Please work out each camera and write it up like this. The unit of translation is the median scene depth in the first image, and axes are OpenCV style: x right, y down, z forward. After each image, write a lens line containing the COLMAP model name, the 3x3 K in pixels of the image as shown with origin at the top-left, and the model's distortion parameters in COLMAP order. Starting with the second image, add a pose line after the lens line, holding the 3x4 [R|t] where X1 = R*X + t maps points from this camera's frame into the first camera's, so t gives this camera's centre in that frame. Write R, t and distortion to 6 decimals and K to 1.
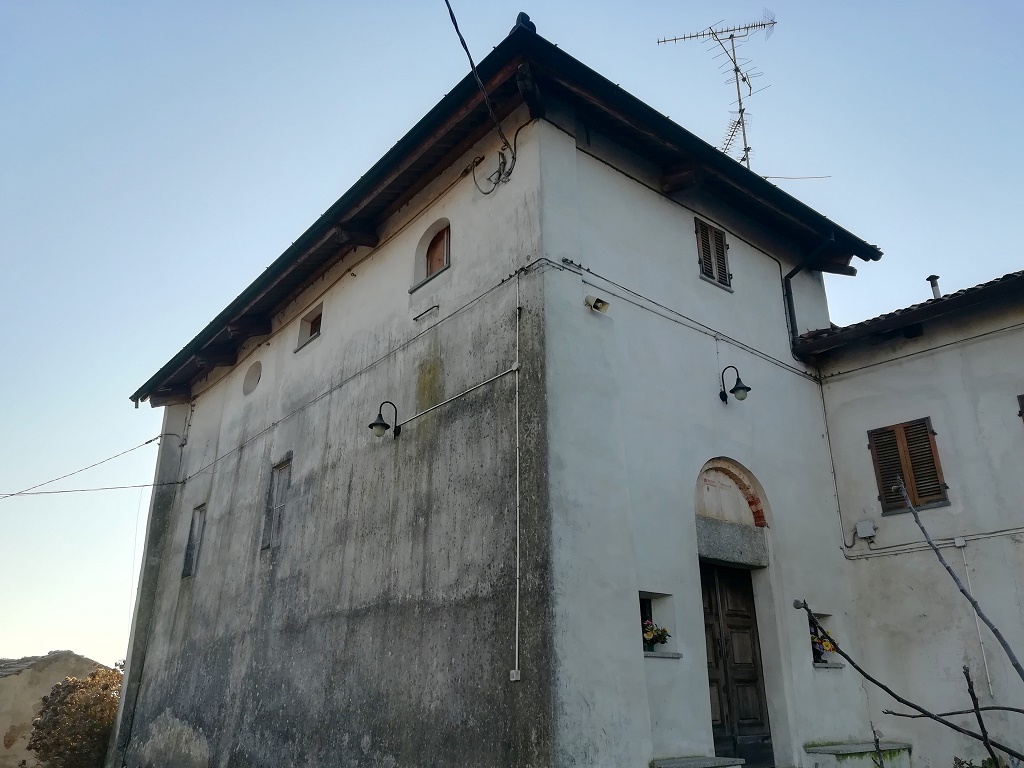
lens RADIAL K [[826.3, 0, 514.1], [0, 826.3, 362.4], [0, 0, 1]] dist [0.058886, -0.129836]
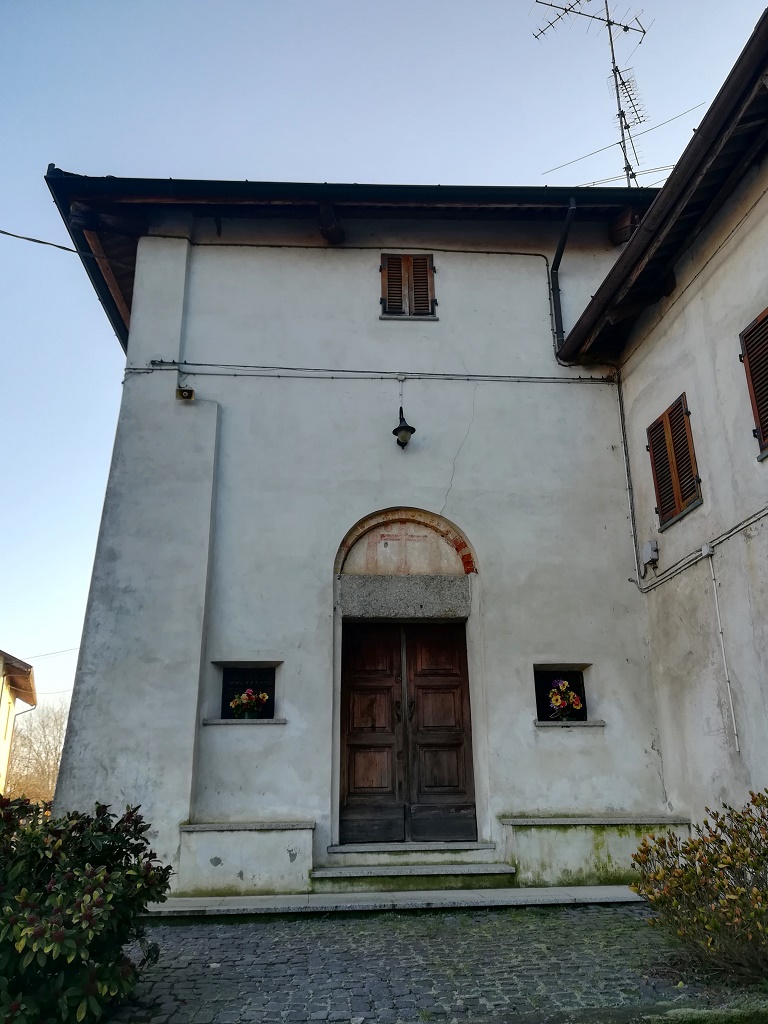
lens RADIAL K [[826.3, 0, 384.0], [0, 826.3, 512.0], [0, 0, 1]] dist [0.058886, -0.129836]
pose [[0.797921, -0.206762, -0.566190, 0.760497], [0.234507, 0.971808, -0.024400, 0.138784], [0.555273, -0.113307, 0.823913, 0.241818]]
